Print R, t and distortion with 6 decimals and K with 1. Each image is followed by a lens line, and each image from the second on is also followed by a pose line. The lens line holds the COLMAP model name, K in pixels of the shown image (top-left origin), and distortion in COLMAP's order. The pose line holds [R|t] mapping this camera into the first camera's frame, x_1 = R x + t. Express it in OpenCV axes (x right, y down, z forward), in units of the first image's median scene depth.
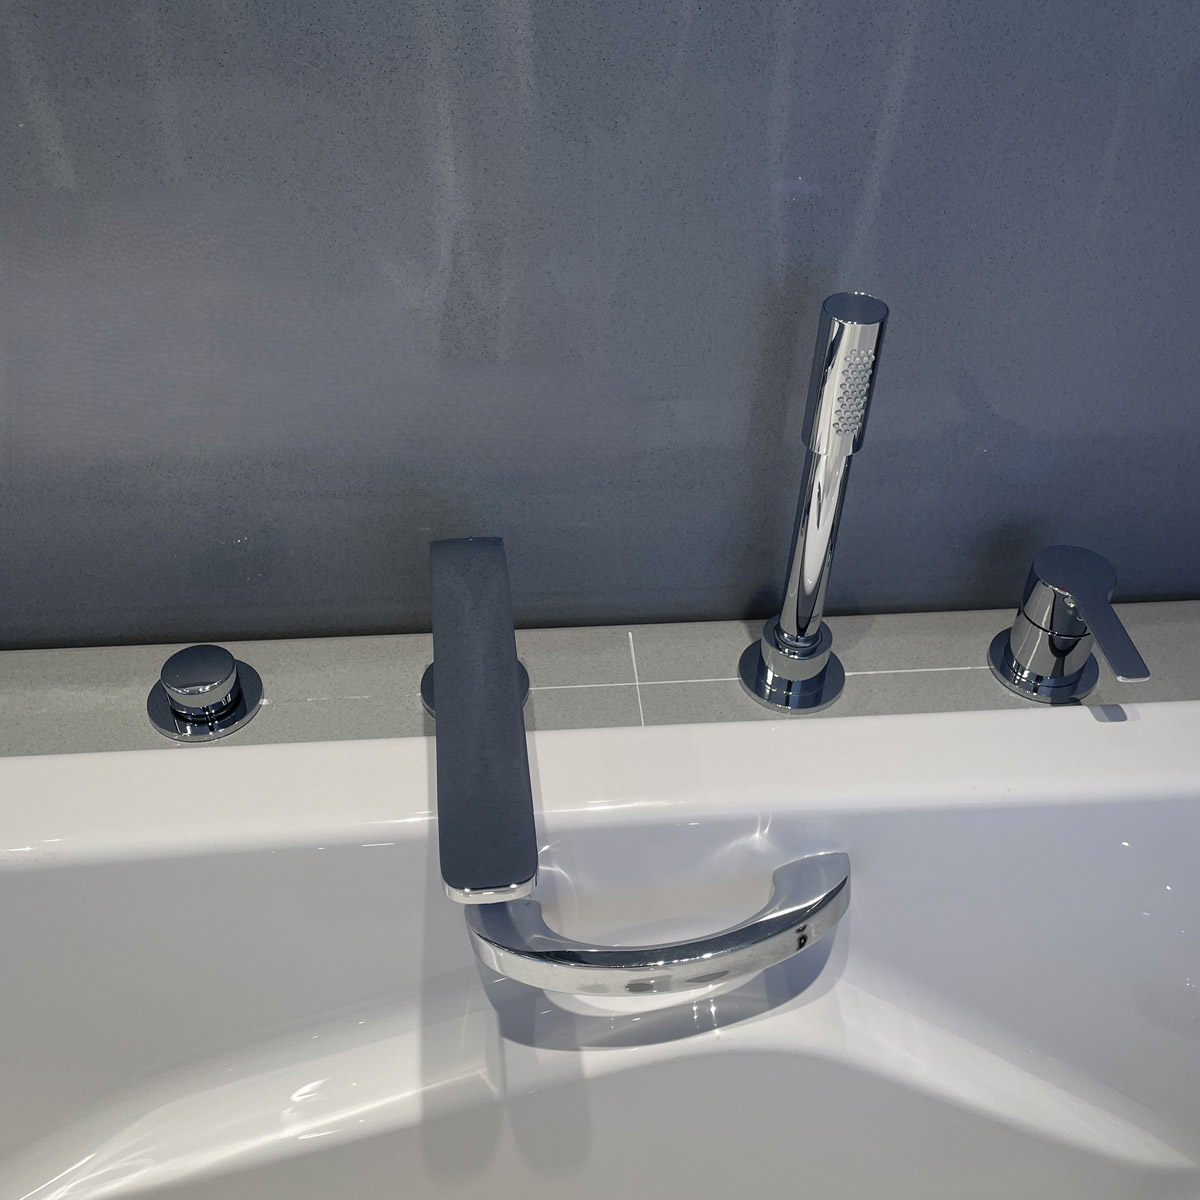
lens RADIAL K [[1218.8, 0, 600.0], [0, 1218.8, 600.0], [0, 0, 1]] dist [0.094297, -0.145766]
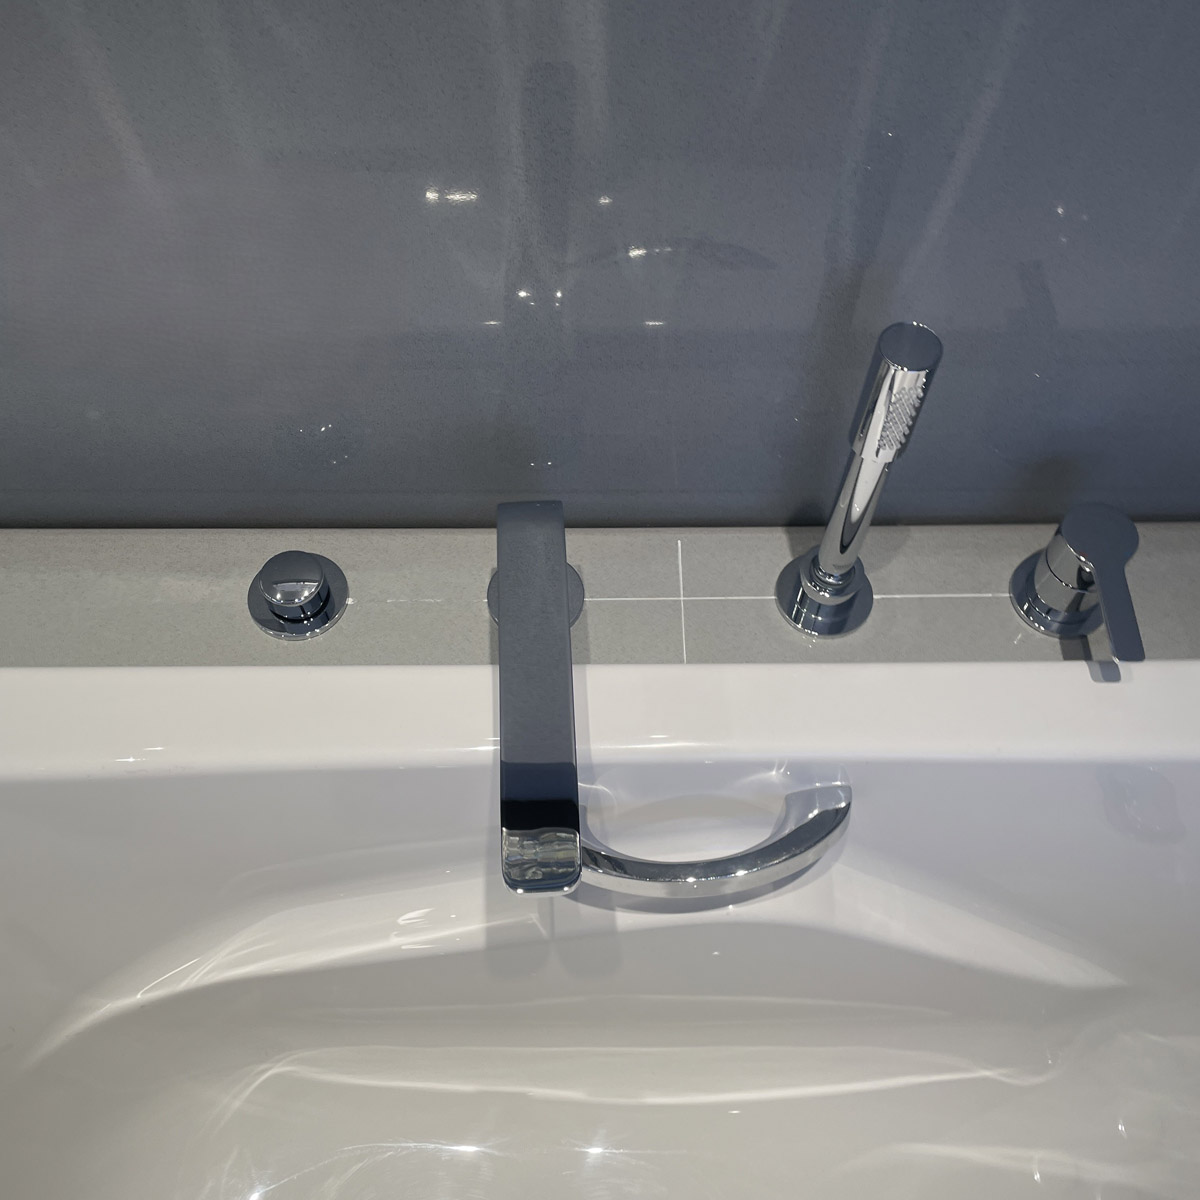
lens RADIAL K [[1218.8, 0, 600.0], [0, 1218.8, 600.0], [0, 0, 1]] dist [0.094297, -0.145766]
pose [[0.997520, 0.055934, -0.042723, 0.004112], [-0.038859, 0.943771, 0.328308, -0.321053], [0.058685, -0.325834, 0.943604, -0.049382]]
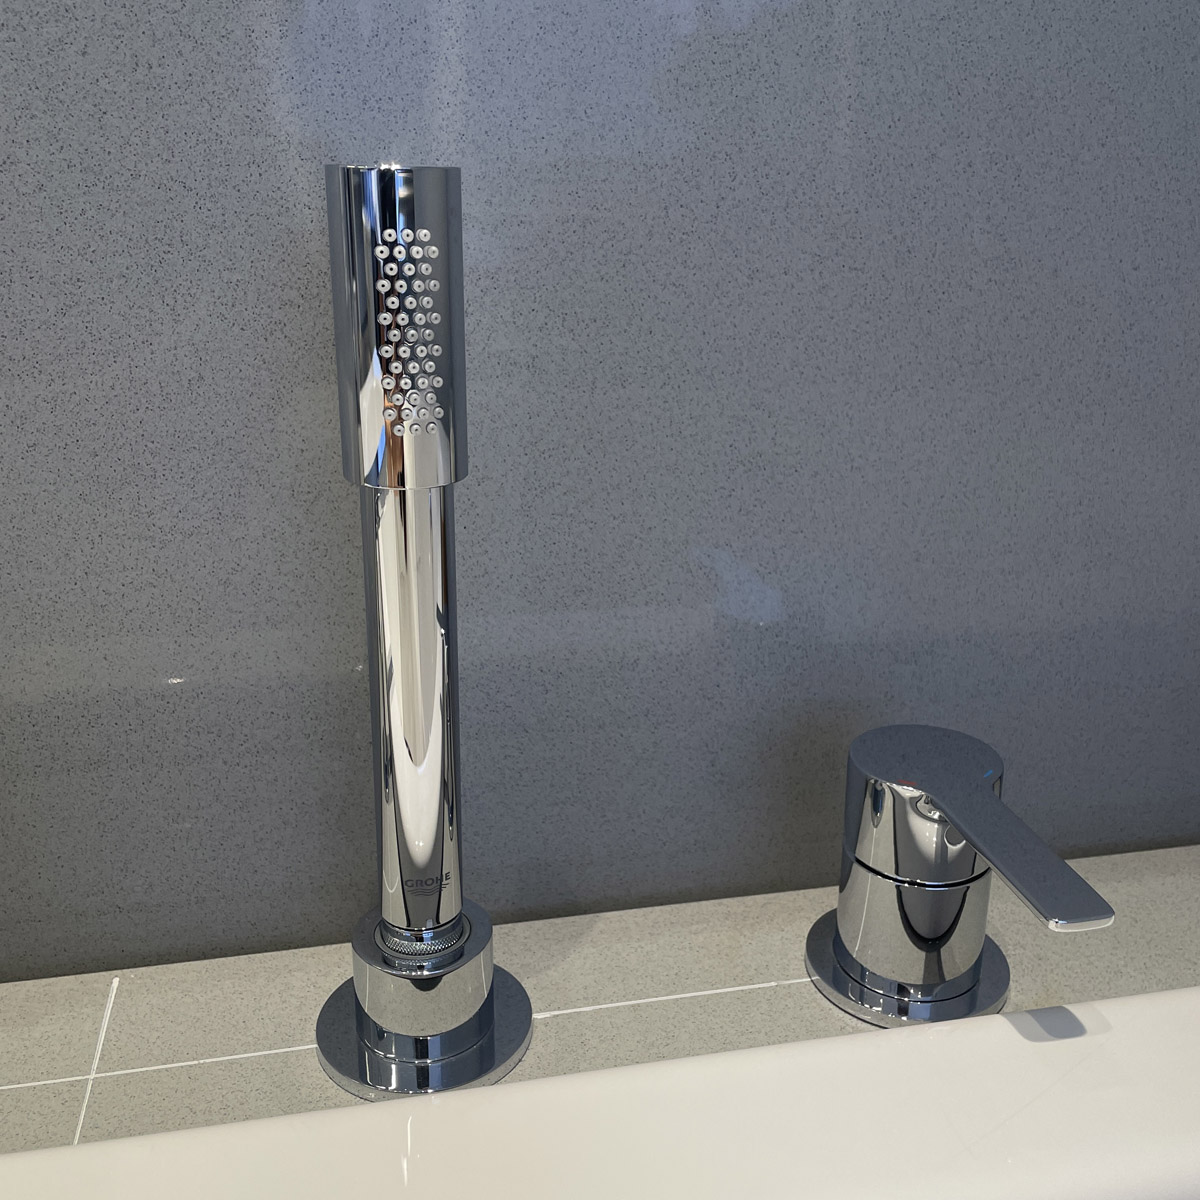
lens RADIAL K [[1237.3, 0, 600.0], [0, 1237.3, 600.0], [0, 0, 1]] dist [0.059826, -0.097260]
pose [[0.990995, -0.049296, 0.124493, 0.192642], [0.091606, 0.927723, -0.361853, 0.100560], [-0.097657, 0.369999, 0.923885, 0.520510]]
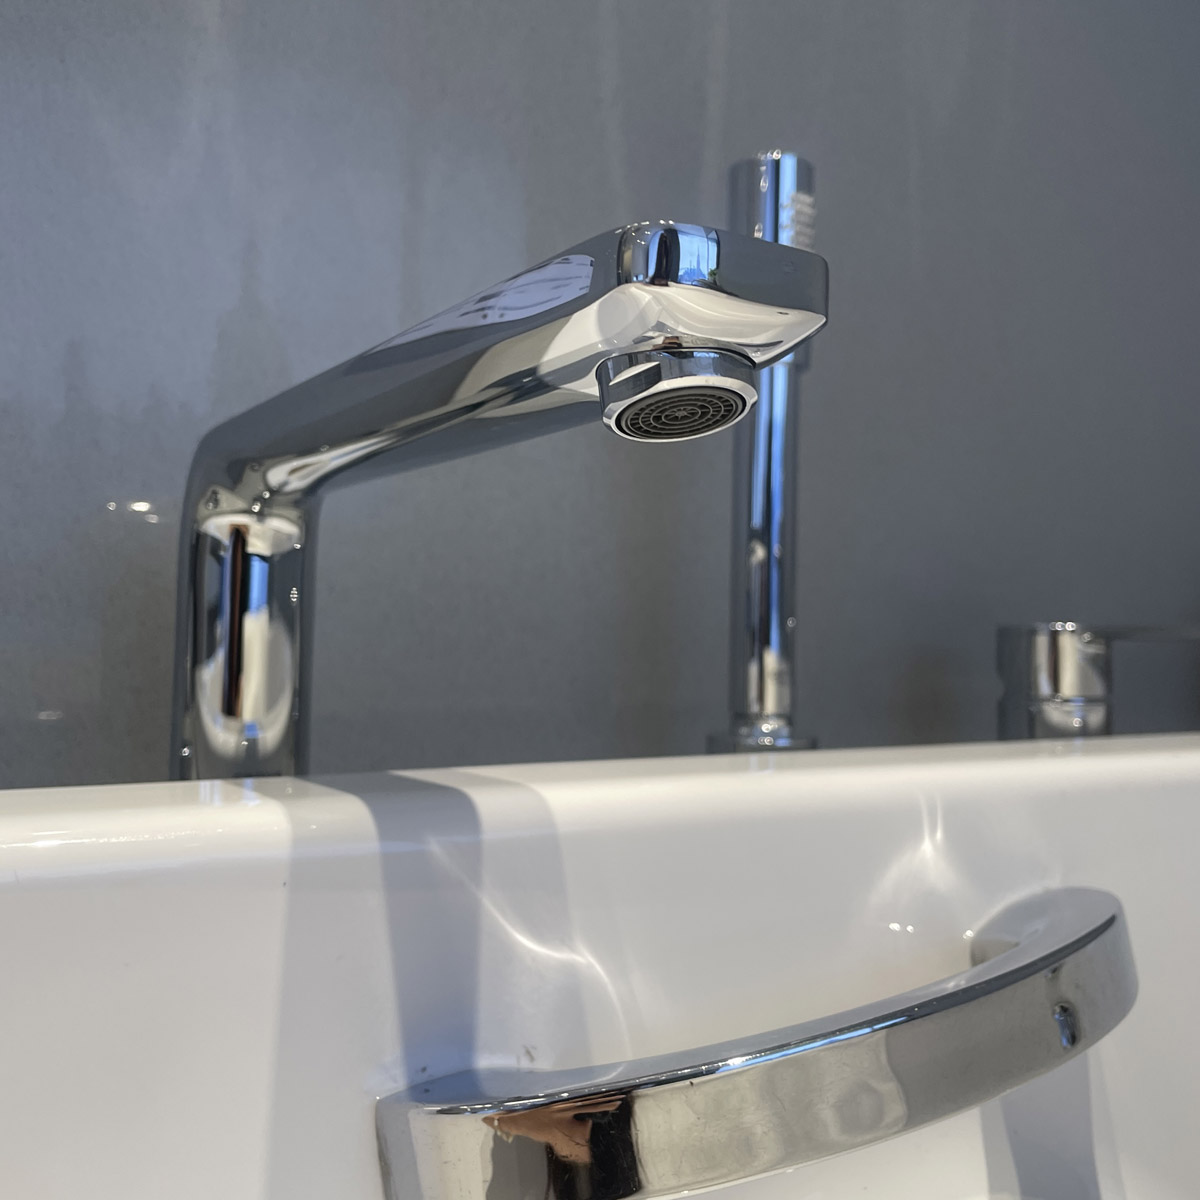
lens RADIAL K [[1237.3, 0, 600.0], [0, 1237.3, 600.0], [0, 0, 1]] dist [0.059826, -0.097260]
pose [[0.905312, 0.004107, 0.424727, -0.203296], [0.281123, 0.743800, -0.606409, 0.371981], [-0.318402, 0.668390, 0.672217, 0.598263]]
